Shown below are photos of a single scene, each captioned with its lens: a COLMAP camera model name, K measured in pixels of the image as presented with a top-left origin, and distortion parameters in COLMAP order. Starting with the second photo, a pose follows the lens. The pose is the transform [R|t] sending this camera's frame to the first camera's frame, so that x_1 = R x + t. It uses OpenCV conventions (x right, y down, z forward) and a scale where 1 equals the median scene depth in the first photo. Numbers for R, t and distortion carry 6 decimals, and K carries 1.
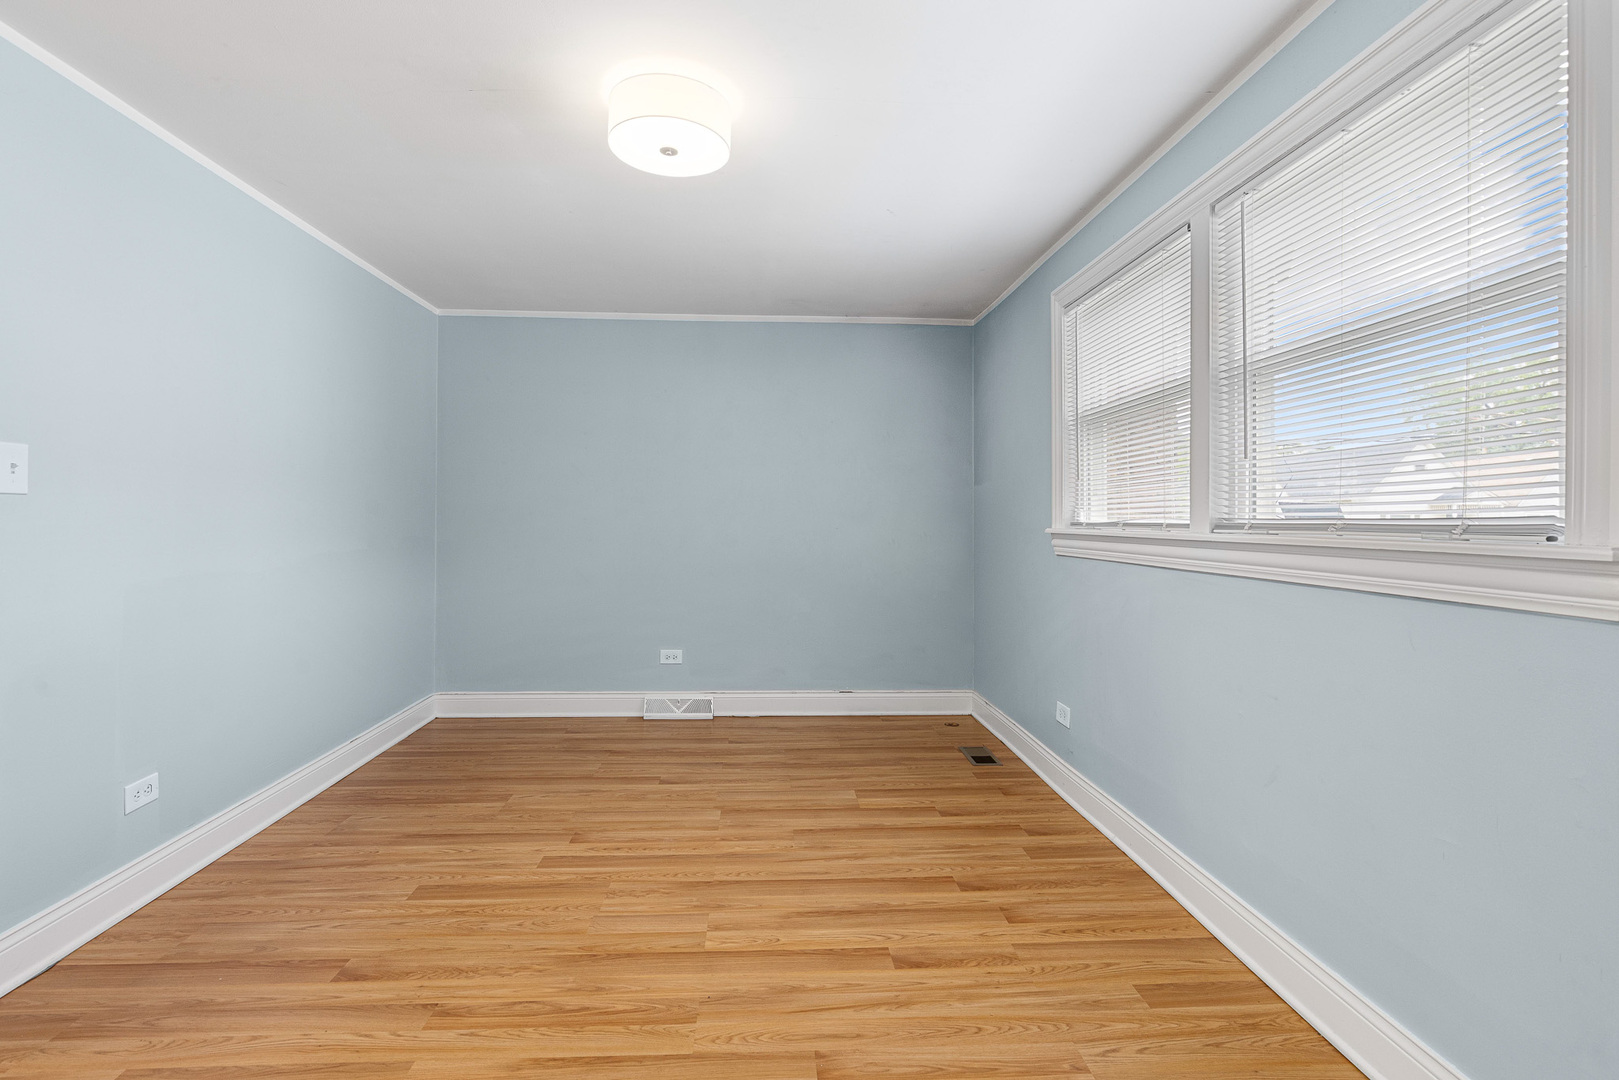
lens RADIAL K [[731.2, 0, 796.5], [0, 731.2, 512.9], [0, 0, 1]] dist [0.005948, 0.000020]
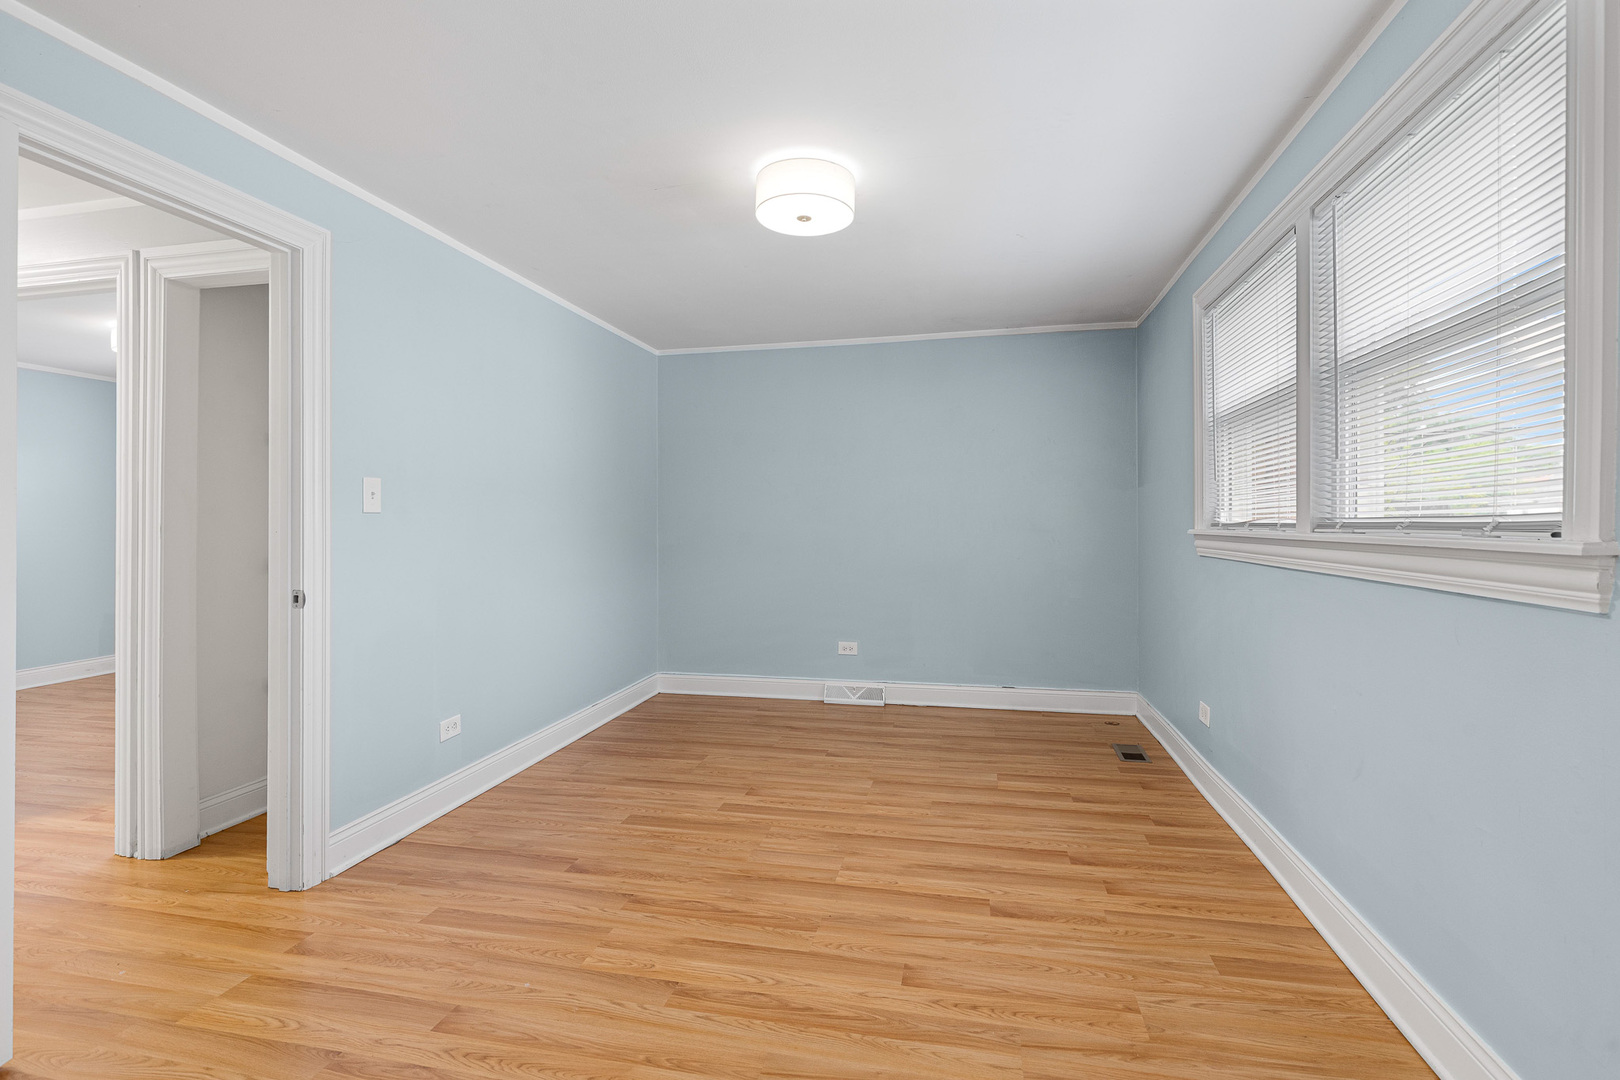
lens RADIAL K [[731.7, 0, 820.5], [0, 731.7, 514.5], [0, 0, 1]] dist [0.005948, 0.000020]
pose [[0.962757, -0.014776, -0.269965, 0.170251], [0.013681, 0.999889, -0.005938, -0.000435], [0.270023, 0.002024, 0.962852, -0.150161]]
